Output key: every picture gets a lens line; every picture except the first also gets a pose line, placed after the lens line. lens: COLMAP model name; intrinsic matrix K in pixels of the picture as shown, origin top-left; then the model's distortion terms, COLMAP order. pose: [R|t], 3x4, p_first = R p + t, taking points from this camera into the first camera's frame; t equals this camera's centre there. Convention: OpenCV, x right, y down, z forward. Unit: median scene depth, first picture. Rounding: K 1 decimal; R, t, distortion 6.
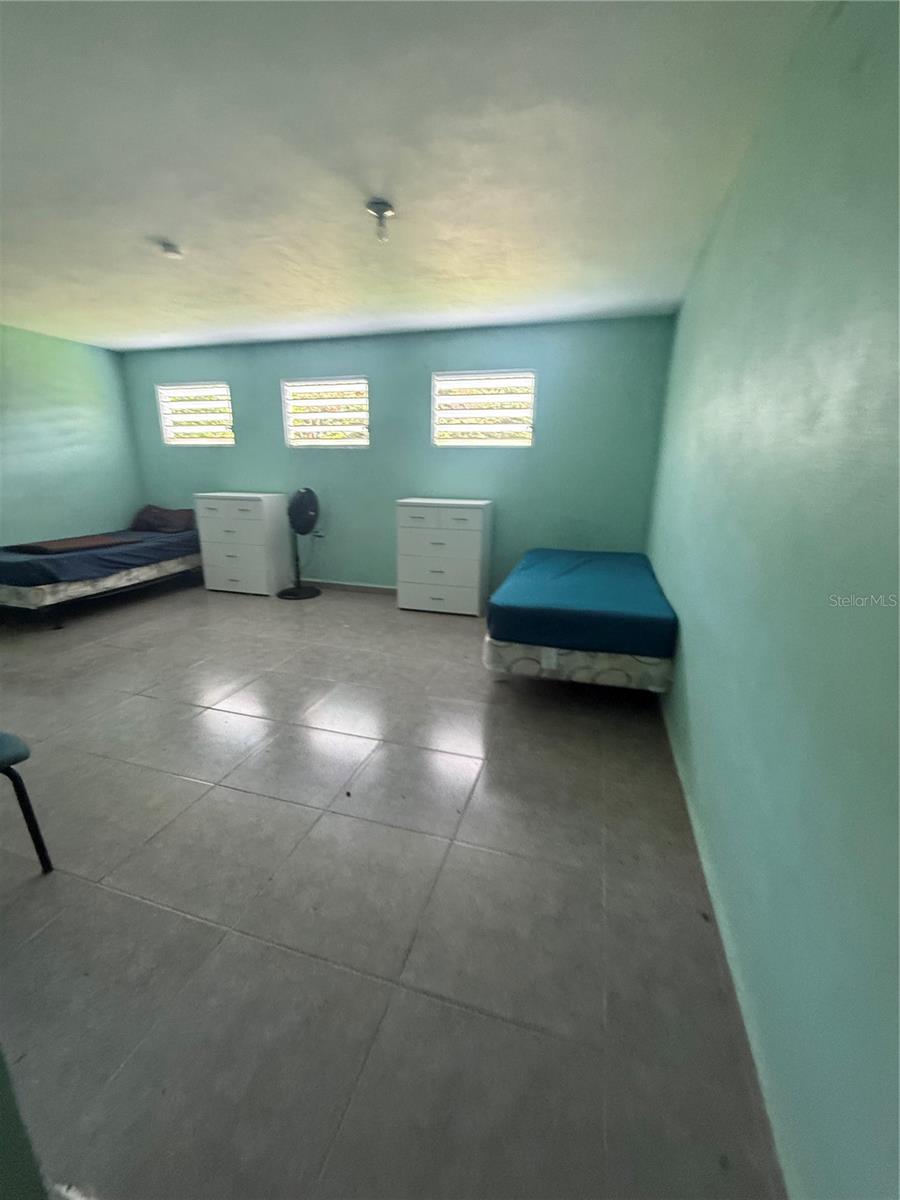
lens RADIAL K [[480.9, 0, 437.7], [0, 480.9, 595.8], [0, 0, 1]] dist [-0.001610, 0.000445]
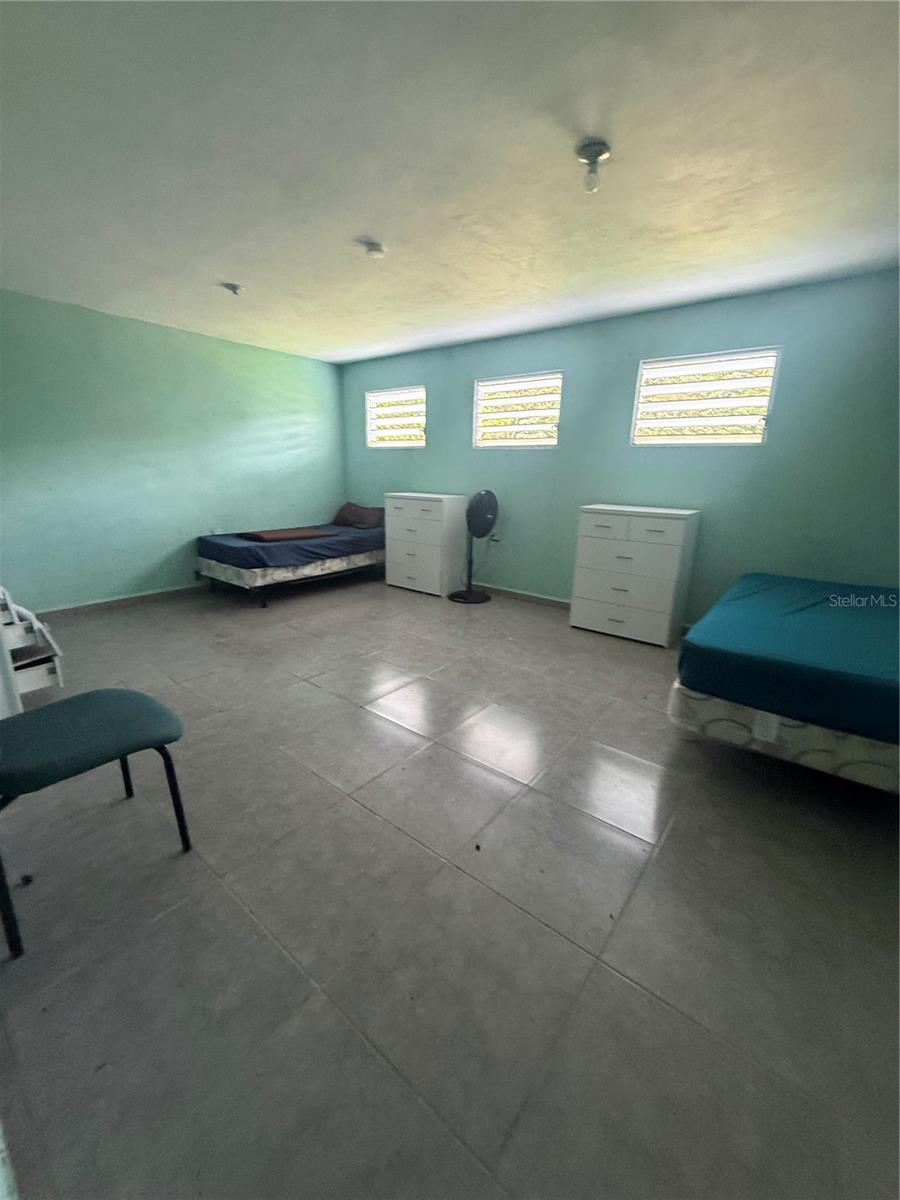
lens RADIAL K [[480.9, 0, 446.1], [0, 480.9, 601.5], [0, 0, 1]] dist [-0.001610, 0.000445]
pose [[0.935164, 0.102871, -0.338947, 0.002975], [-0.102264, 0.994562, 0.019700, -0.018554], [0.339131, 0.016239, 0.940599, 0.106798]]
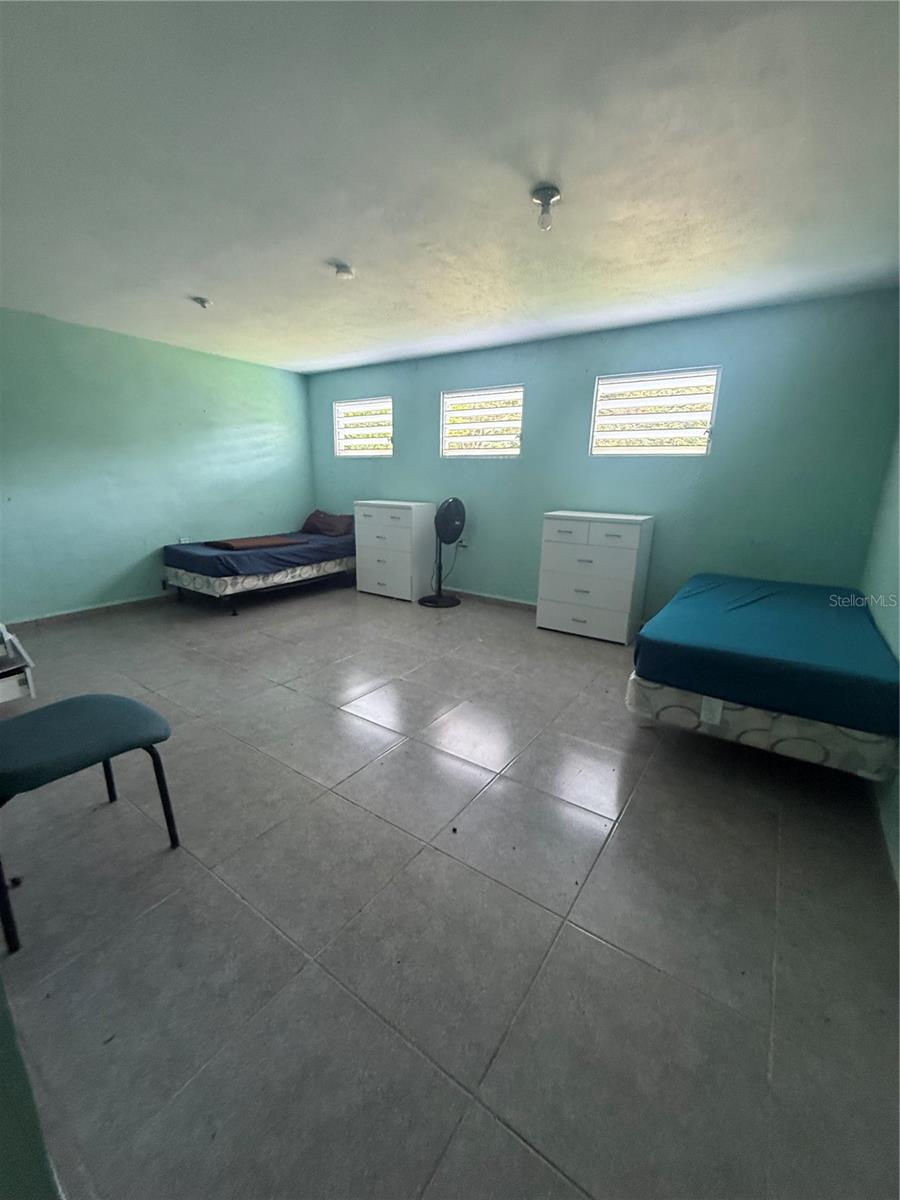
lens RADIAL K [[480.9, 0, 441.9], [0, 480.9, 598.1], [0, 0, 1]] dist [-0.001610, 0.000445]
pose [[0.954652, 0.079480, -0.286918, 0.011350], [-0.084749, 0.996384, -0.005973, -0.012280], [0.285406, 0.030018, 0.957936, 0.064121]]
